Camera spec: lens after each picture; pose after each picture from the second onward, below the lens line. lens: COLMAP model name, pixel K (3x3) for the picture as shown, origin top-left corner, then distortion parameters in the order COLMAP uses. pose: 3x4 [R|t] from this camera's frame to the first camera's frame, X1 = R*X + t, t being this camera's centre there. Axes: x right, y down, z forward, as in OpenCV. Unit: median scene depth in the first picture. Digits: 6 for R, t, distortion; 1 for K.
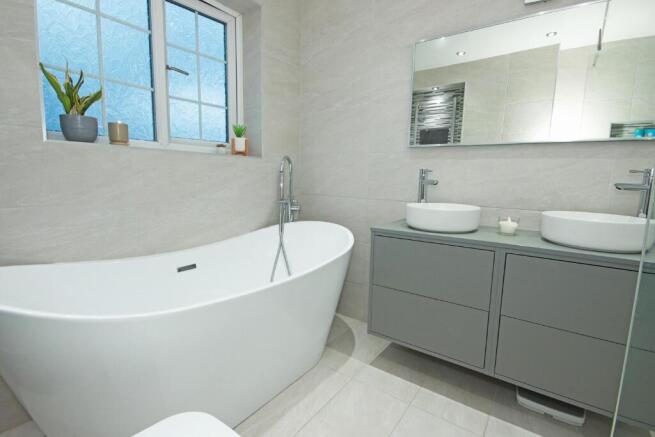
lens RADIAL K [[311.1, 0, 327.5], [0, 311.1, 218.5], [0, 0, 1]] dist [0.002323, 0.000223]
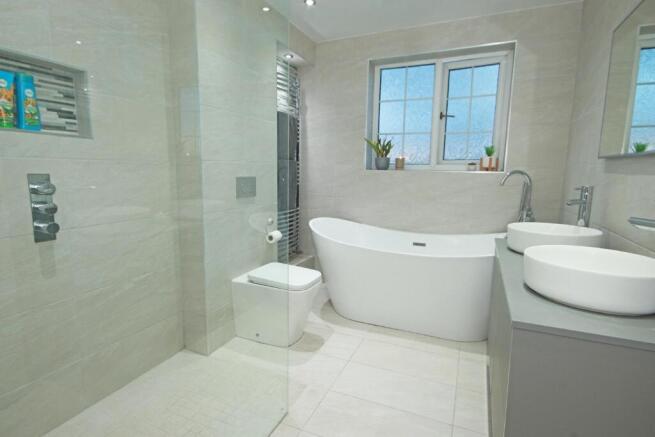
lens RADIAL K [[337.8, 0, 327.5], [0, 337.8, 218.5], [0, 0, 1]] dist [-0.000772, -0.000102]
pose [[0.199720, 0.120861, -0.972371, 1.257396], [-0.129252, 0.986942, 0.096125, -0.087488], [0.971291, 0.106483, 0.212733, 0.177883]]
